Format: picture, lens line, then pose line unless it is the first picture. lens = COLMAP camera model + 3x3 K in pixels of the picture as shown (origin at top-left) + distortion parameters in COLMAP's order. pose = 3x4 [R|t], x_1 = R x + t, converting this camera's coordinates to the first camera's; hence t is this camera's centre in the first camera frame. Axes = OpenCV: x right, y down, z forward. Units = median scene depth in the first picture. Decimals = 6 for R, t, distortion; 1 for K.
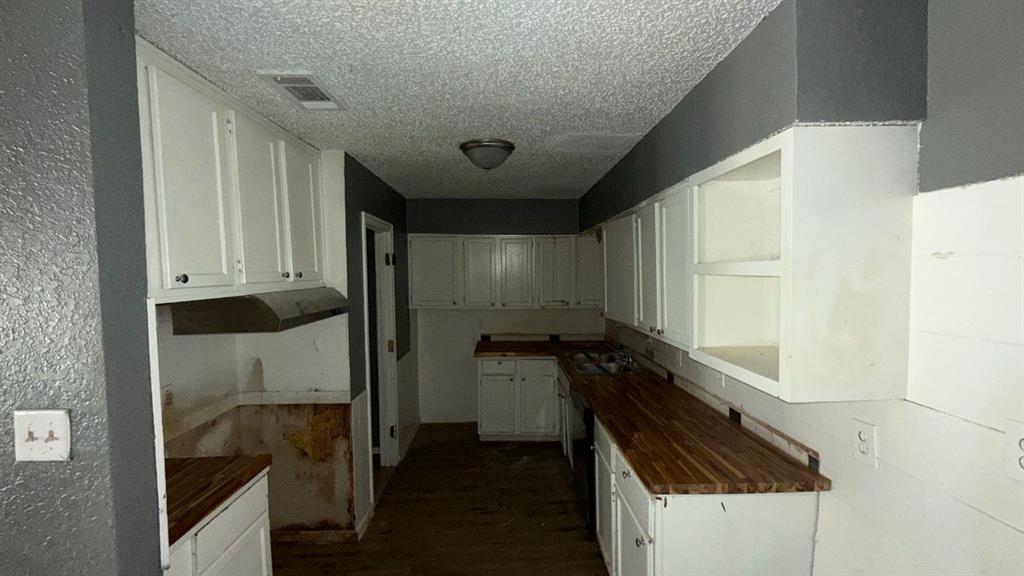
lens RADIAL K [[406.9, 0, 512.0], [0, 406.9, 288.0], [0, 0, 1]] dist [-0.000575, 0.000171]
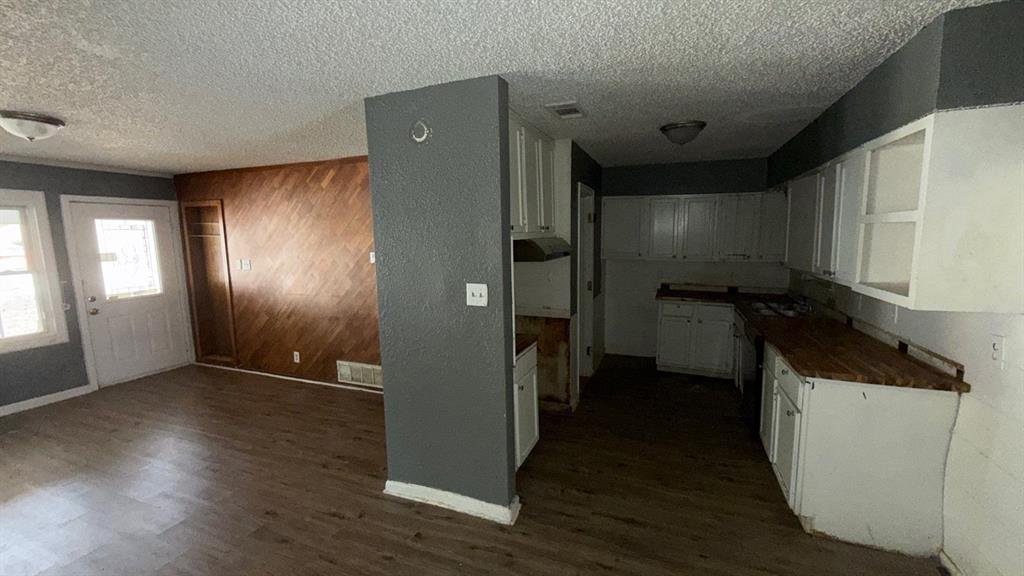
lens RADIAL K [[406.9, 0, 512.0], [0, 406.9, 288.0], [0, 0, 1]] dist [-0.000575, 0.000171]
pose [[0.920923, 0.049589, -0.386577, -0.035142], [-0.013023, 0.995234, 0.096642, 0.040228], [0.389527, -0.083965, 0.917180, -0.416351]]
